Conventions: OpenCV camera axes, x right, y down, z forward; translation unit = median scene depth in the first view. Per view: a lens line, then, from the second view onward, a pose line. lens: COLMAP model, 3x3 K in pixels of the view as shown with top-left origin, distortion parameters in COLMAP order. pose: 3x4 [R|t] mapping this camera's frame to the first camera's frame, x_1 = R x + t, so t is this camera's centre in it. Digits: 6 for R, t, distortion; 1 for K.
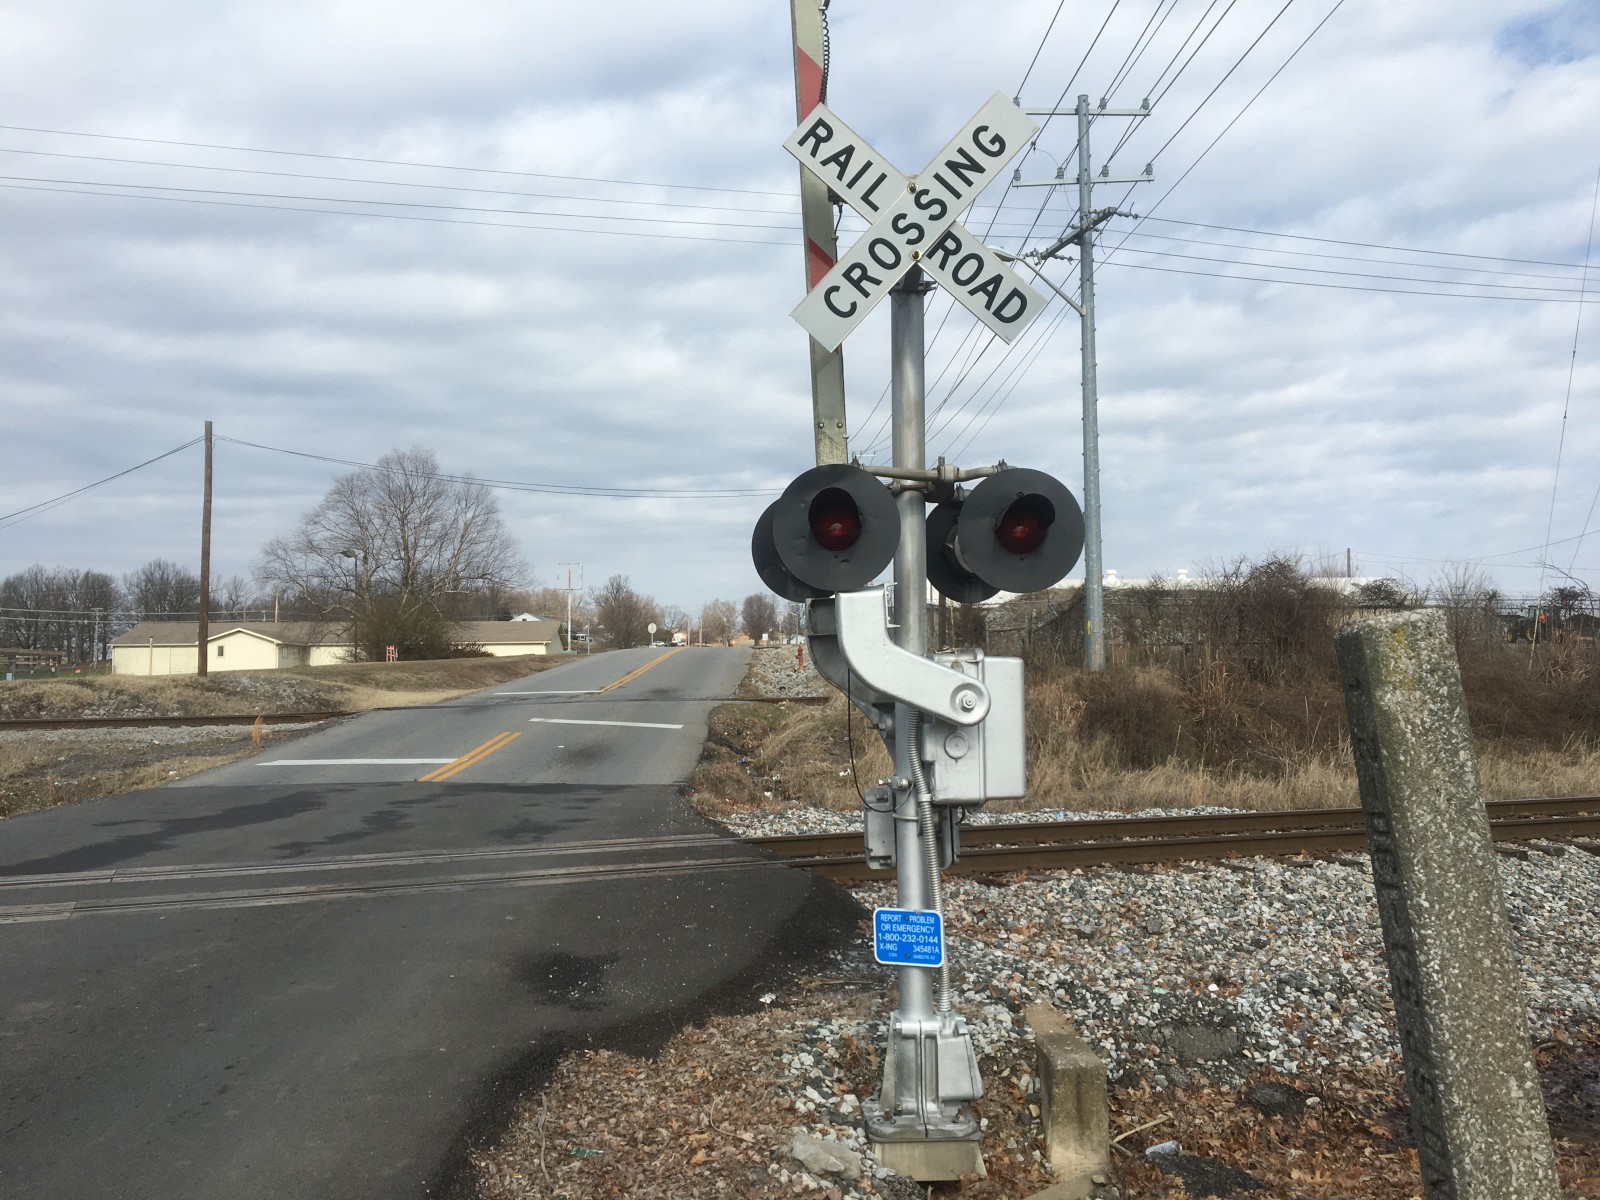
lens RADIAL K [[1375.0, 0, 783.2], [0, 1375.0, 611.8], [0, 0, 1]] dist [0.132250, -0.211003]
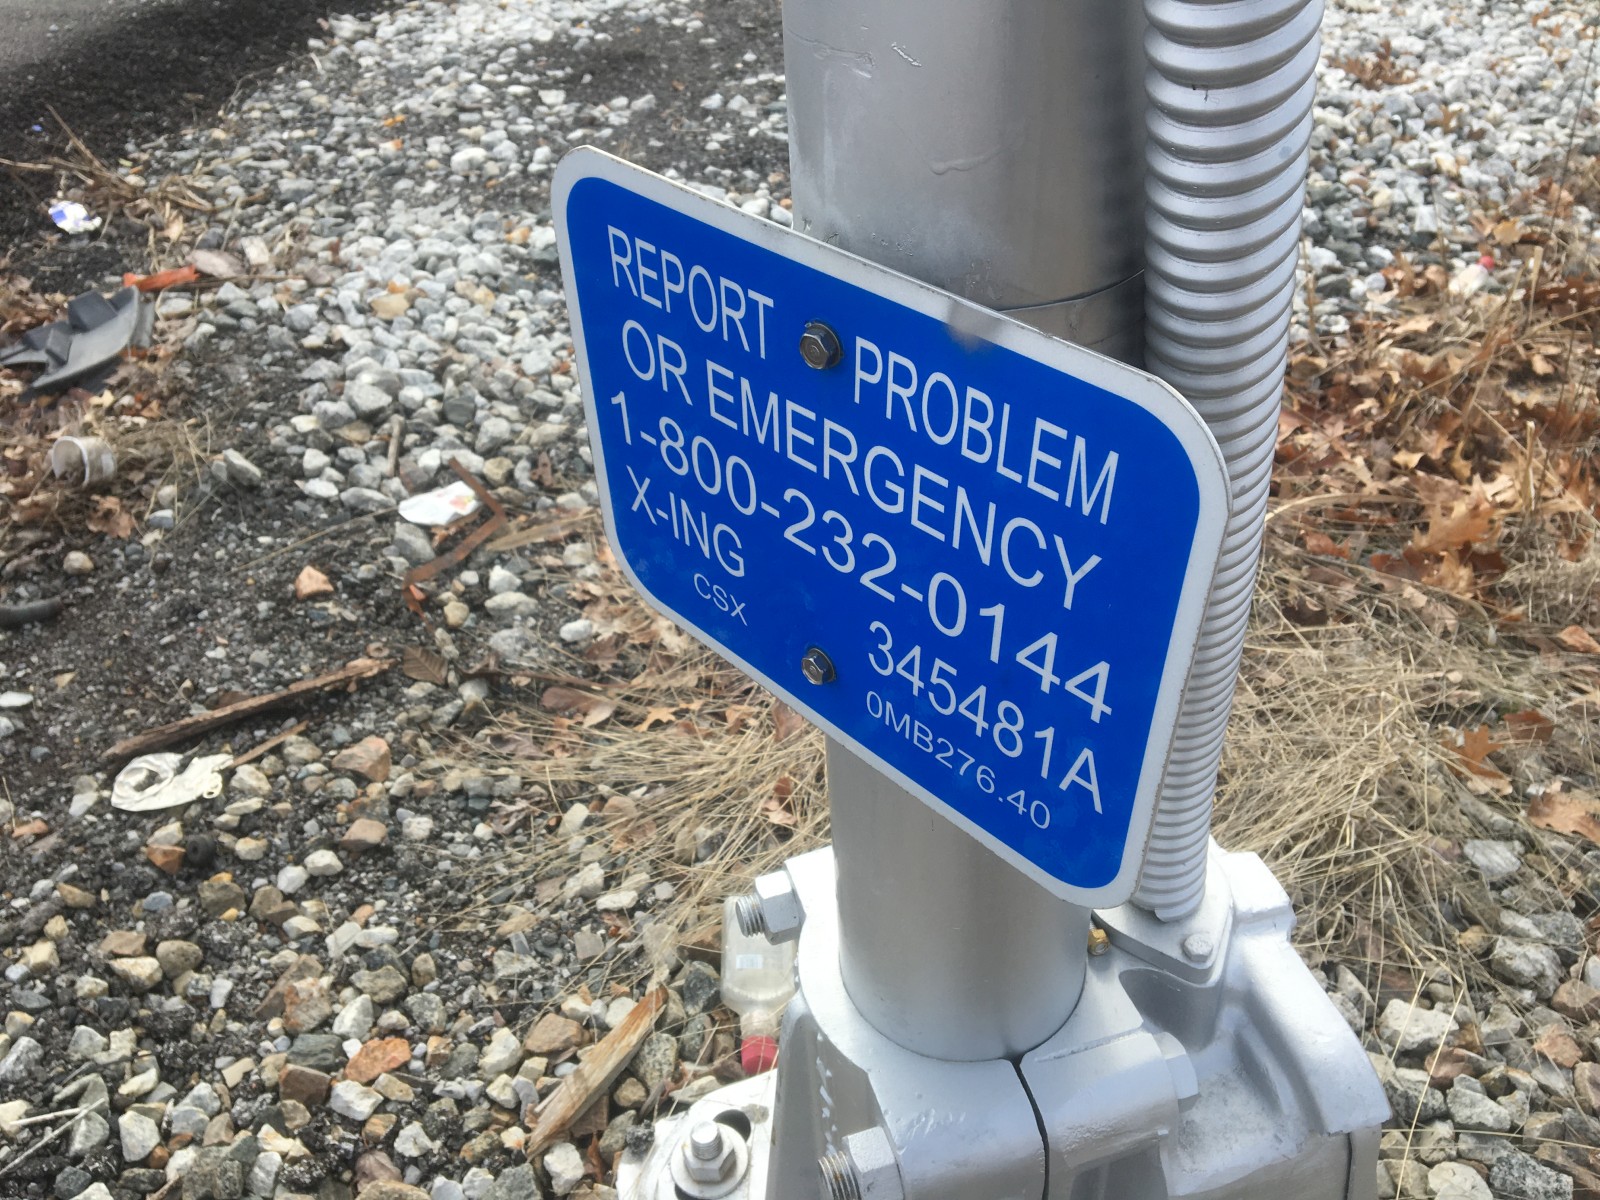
lens RADIAL K [[1366.5, 0, 750.4], [0, 1366.5, 611.4], [0, 0, 1]] dist [0.058300, -0.082585]
pose [[0.918397, 0.257687, -0.300241, 0.089788], [0.023110, 0.722603, 0.690876, 0.138994], [0.394985, -0.641437, 0.657682, 0.737436]]
